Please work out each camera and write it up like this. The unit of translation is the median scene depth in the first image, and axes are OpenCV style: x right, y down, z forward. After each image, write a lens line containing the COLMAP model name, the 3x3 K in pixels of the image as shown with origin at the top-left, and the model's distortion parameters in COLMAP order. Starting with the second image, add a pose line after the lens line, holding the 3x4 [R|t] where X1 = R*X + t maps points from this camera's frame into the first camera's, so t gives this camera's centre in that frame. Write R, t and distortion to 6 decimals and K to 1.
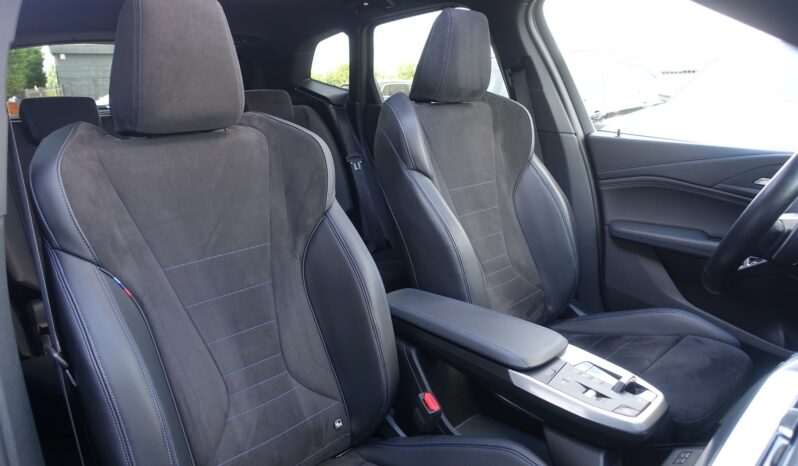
lens RADIAL K [[546.1, 0, 399.0], [0, 546.1, 233.0], [0, 0, 1]] dist [-0.005033, 0.000138]
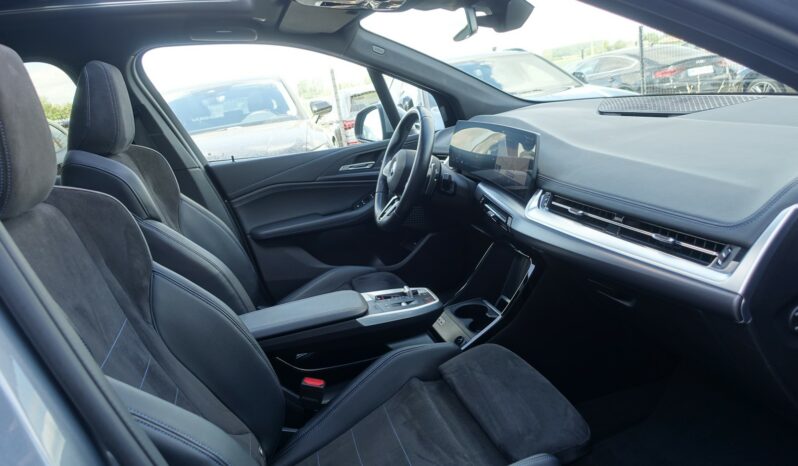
lens RADIAL K [[546.1, 0, 399.0], [0, 546.1, 233.0], [0, 0, 1]] dist [-0.005033, 0.000138]
pose [[0.467099, -0.276467, 0.839872, -0.497308], [0.353433, 0.929057, 0.109261, -0.033450], [-0.810496, 0.245803, 0.531674, 0.102073]]
